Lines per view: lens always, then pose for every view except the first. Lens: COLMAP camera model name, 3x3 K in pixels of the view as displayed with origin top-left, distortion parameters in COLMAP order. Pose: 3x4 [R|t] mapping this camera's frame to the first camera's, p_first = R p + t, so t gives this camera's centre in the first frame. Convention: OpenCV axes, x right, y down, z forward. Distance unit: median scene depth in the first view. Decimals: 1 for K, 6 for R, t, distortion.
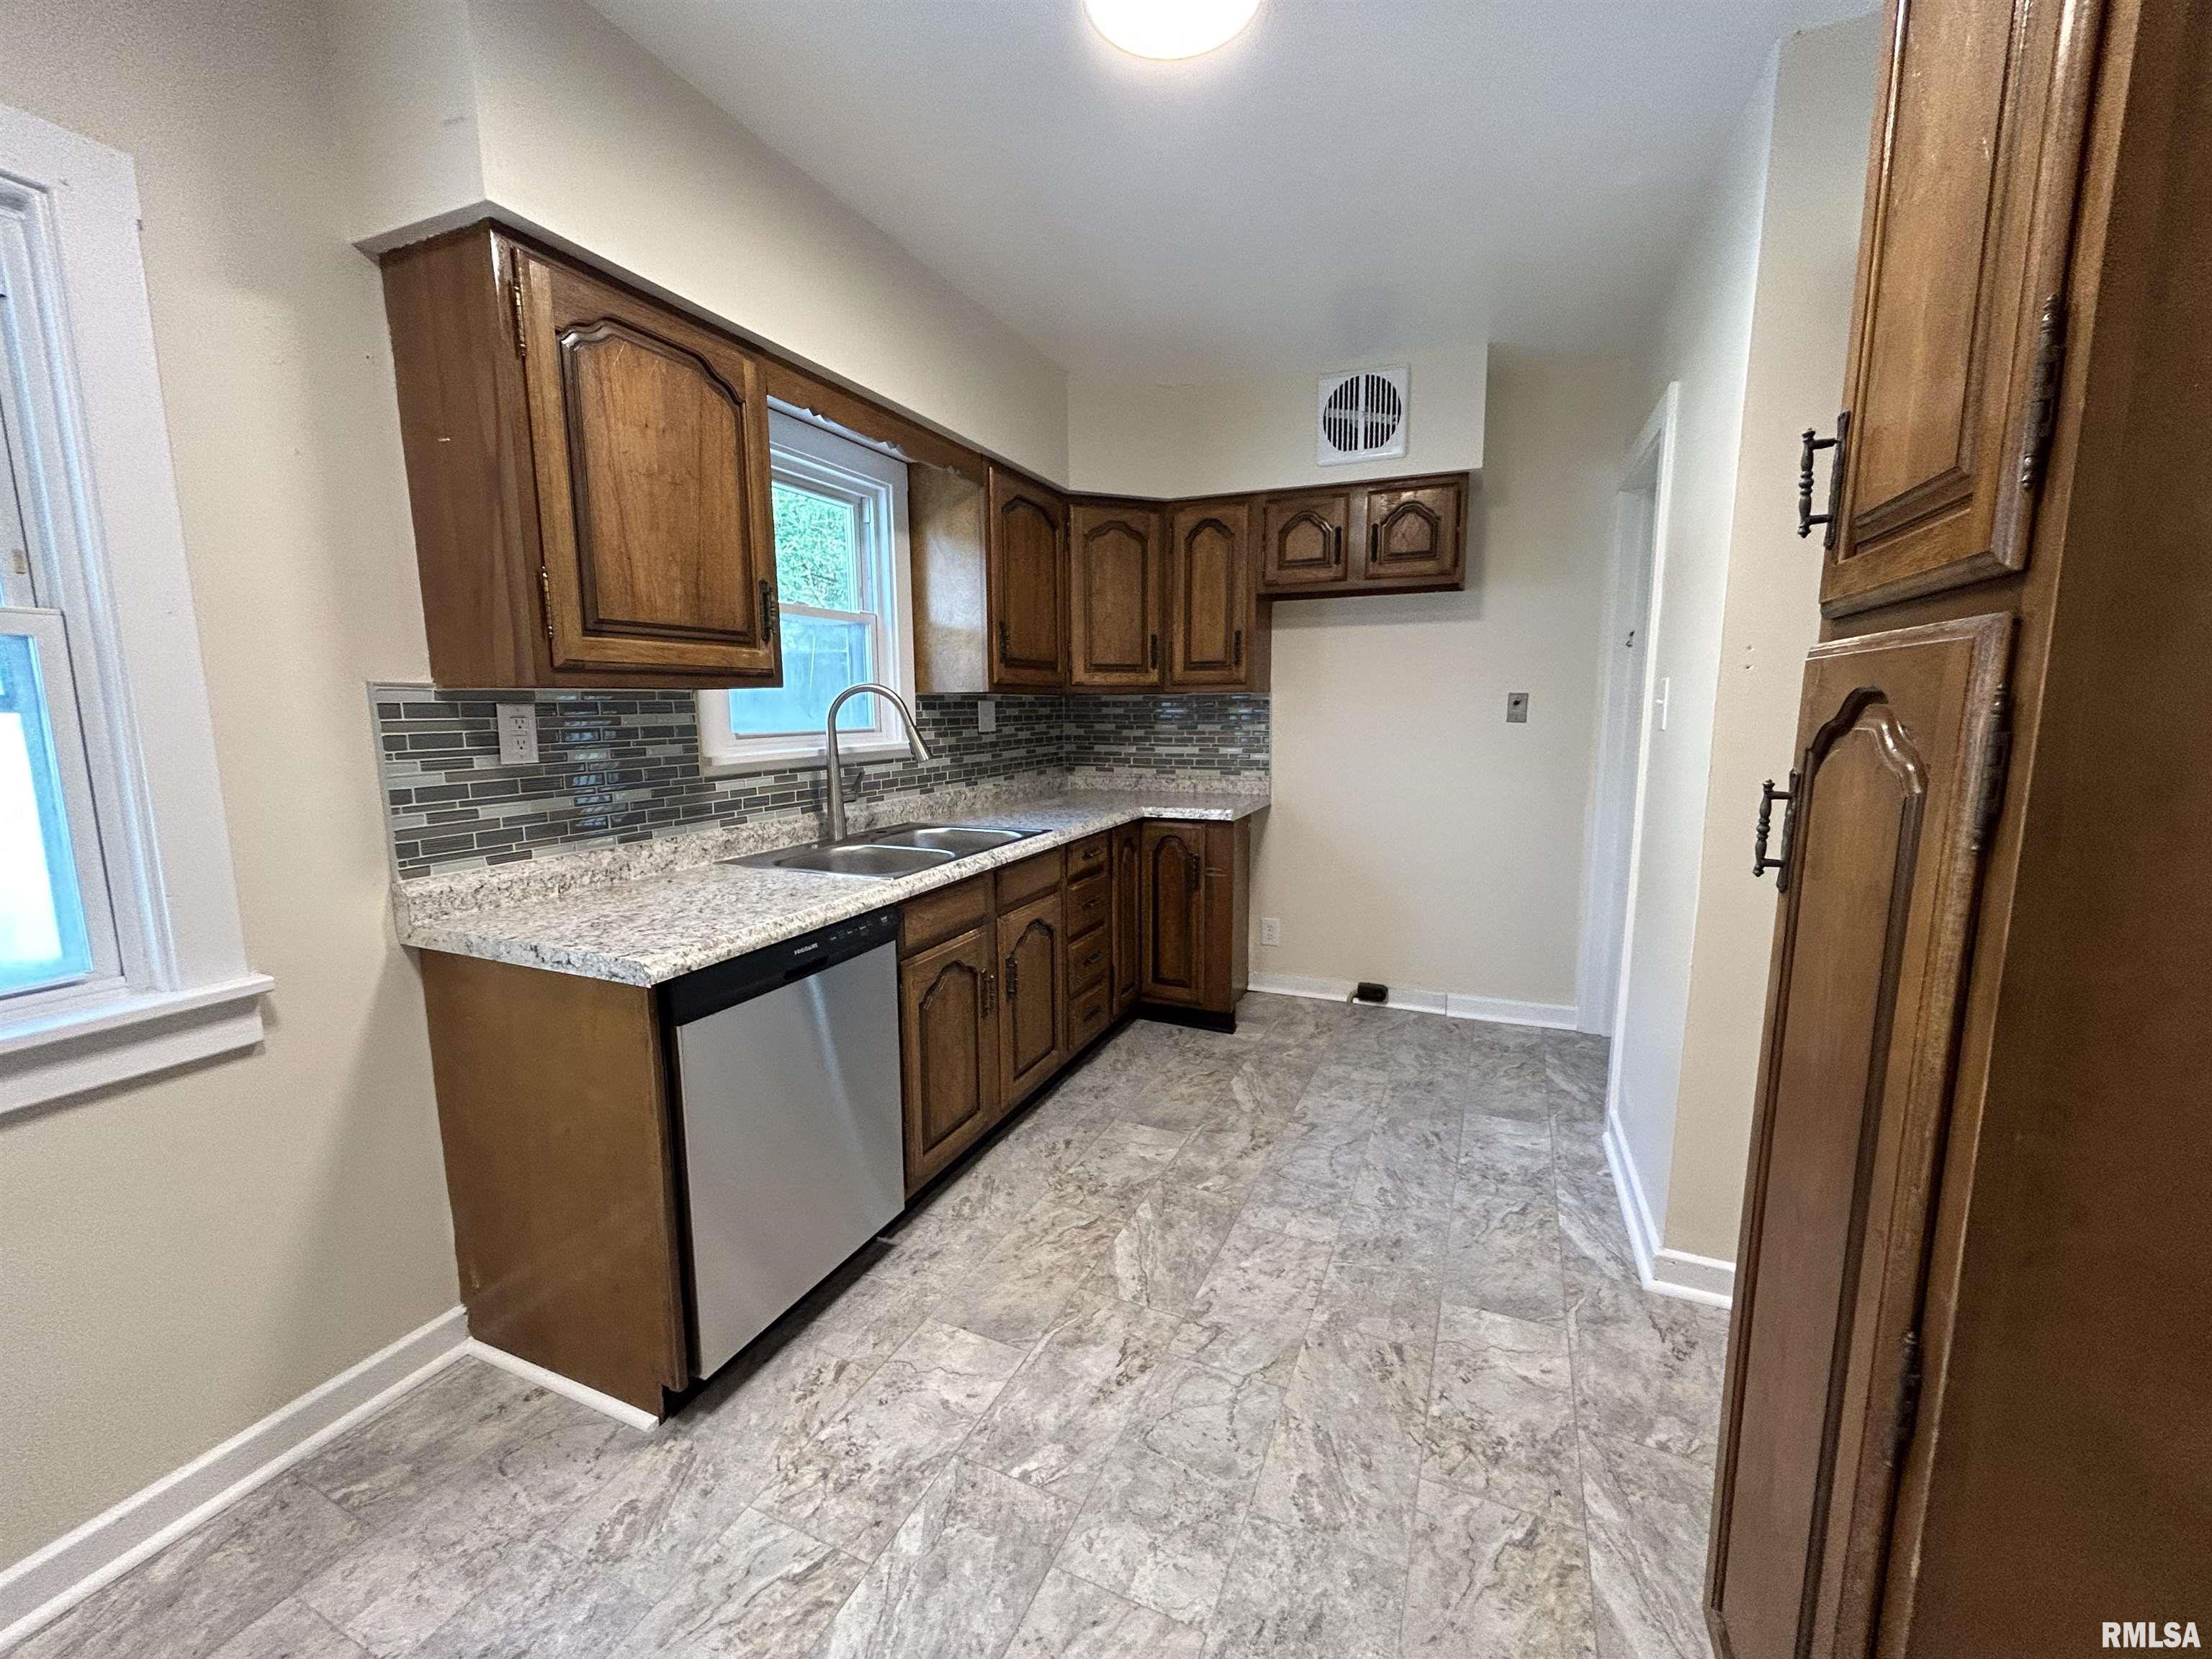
lens RADIAL K [[893.1, 0, 1107.4], [0, 893.1, 833.6], [0, 0, 1]] dist [0.009820, 0.000257]
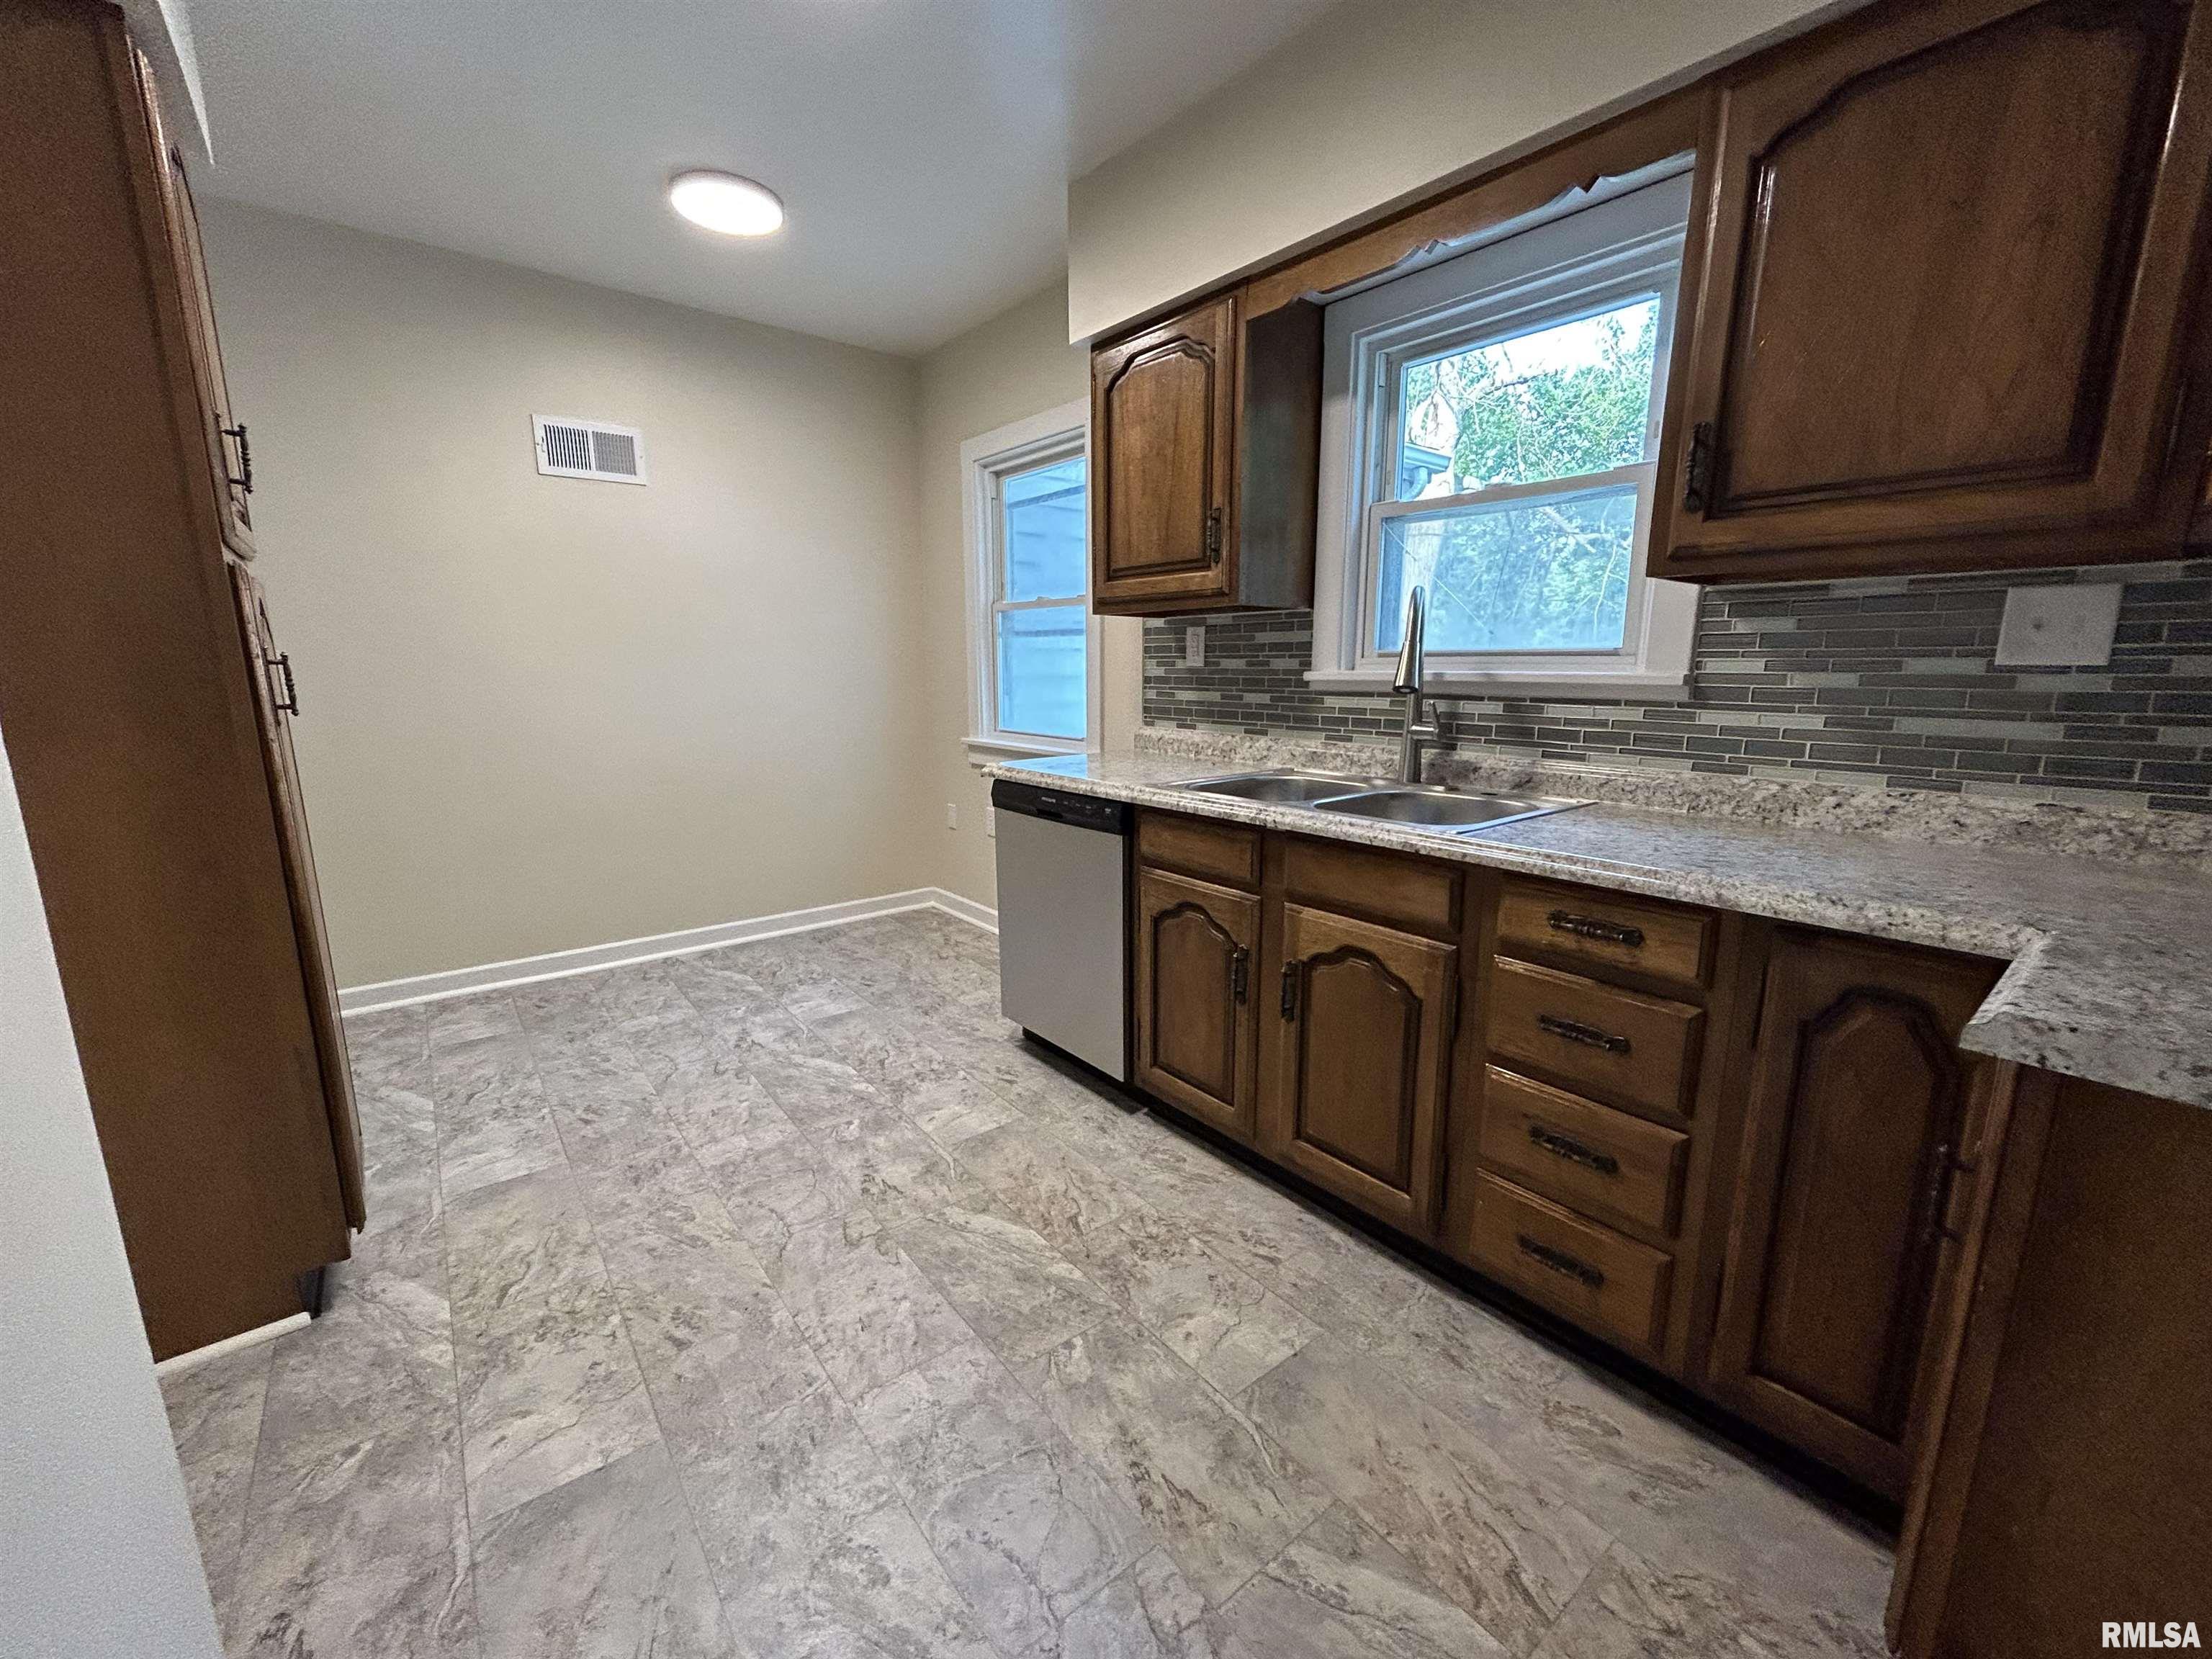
lens RADIAL K [[893.1, 0, 1108.0], [0, 893.1, 830.8], [0, 0, 1]] dist [0.009820, 0.000257]
pose [[-0.462137, 0.173487, -0.869673, 0.682127], [-0.125054, 0.958129, 0.257586, -0.158673], [0.877947, 0.227796, -0.421092, 1.369226]]
